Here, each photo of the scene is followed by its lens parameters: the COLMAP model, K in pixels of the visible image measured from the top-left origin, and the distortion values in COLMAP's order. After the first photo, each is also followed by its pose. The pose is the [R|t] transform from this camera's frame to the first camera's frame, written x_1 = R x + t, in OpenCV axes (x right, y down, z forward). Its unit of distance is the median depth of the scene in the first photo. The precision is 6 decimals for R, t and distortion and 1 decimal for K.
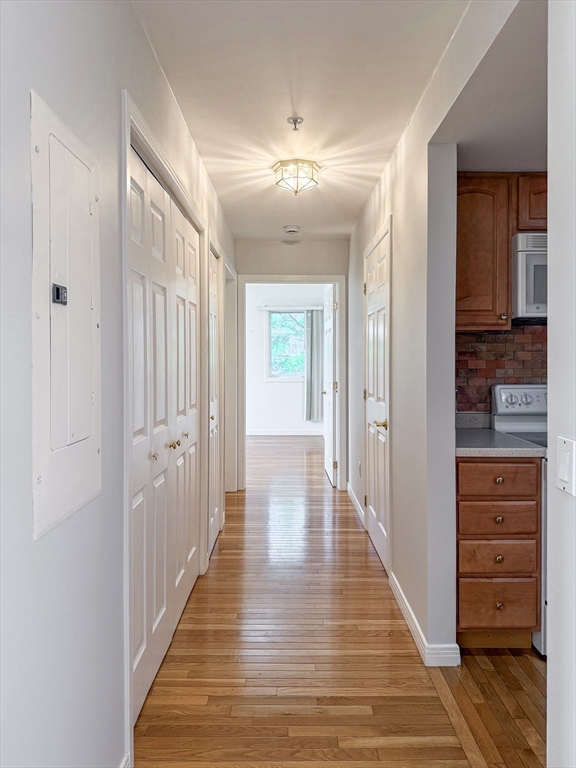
lens RADIAL K [[544.8, 0, 287.3], [0, 544.8, 361.8], [0, 0, 1]] dist [0.137534, -0.228918]
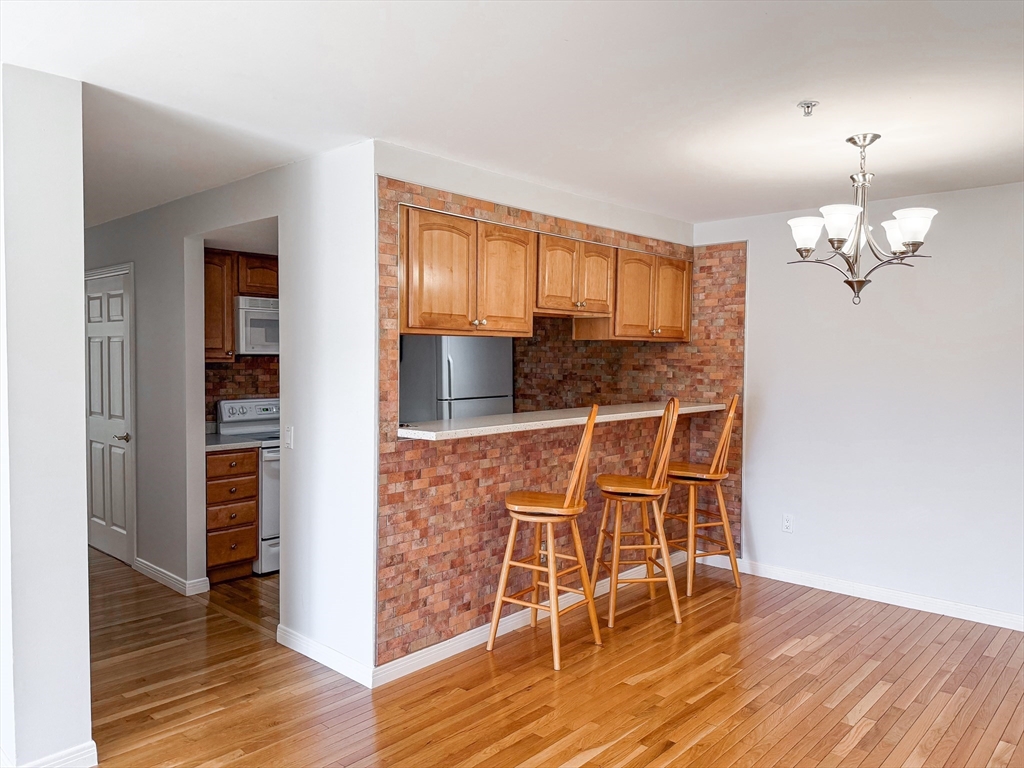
lens RADIAL K [[736.4, 0, 512.0], [0, 736.4, 384.0], [0, 0, 1]] dist [0.137936, -0.240639]
pose [[0.672037, -0.021604, 0.740202, -0.600848], [-0.002000, 0.999518, 0.030989, -0.069019], [-0.740515, -0.022307, 0.671670, -0.911212]]
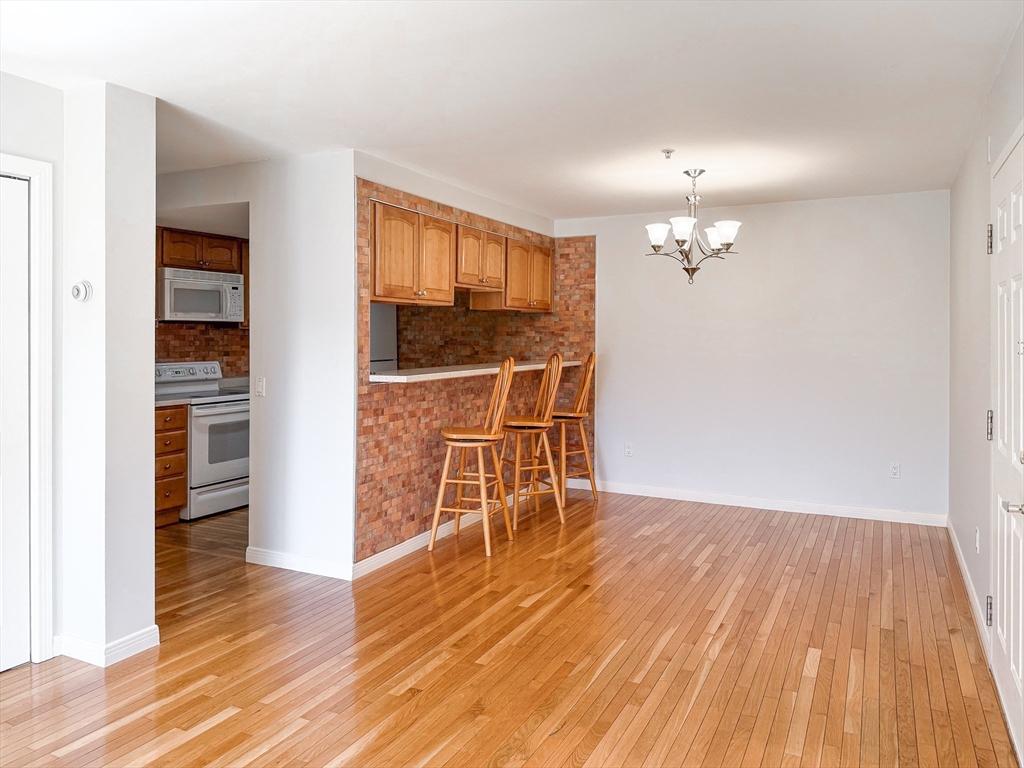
lens RADIAL K [[726.3, 0, 515.4], [0, 726.3, 348.7], [0, 0, 1]] dist [0.137534, -0.228918]
pose [[0.445037, -0.011974, 0.895432, -1.122460], [0.001353, 0.999918, 0.012699, -0.026517], [-0.895511, -0.004440, 0.445017, -0.908439]]
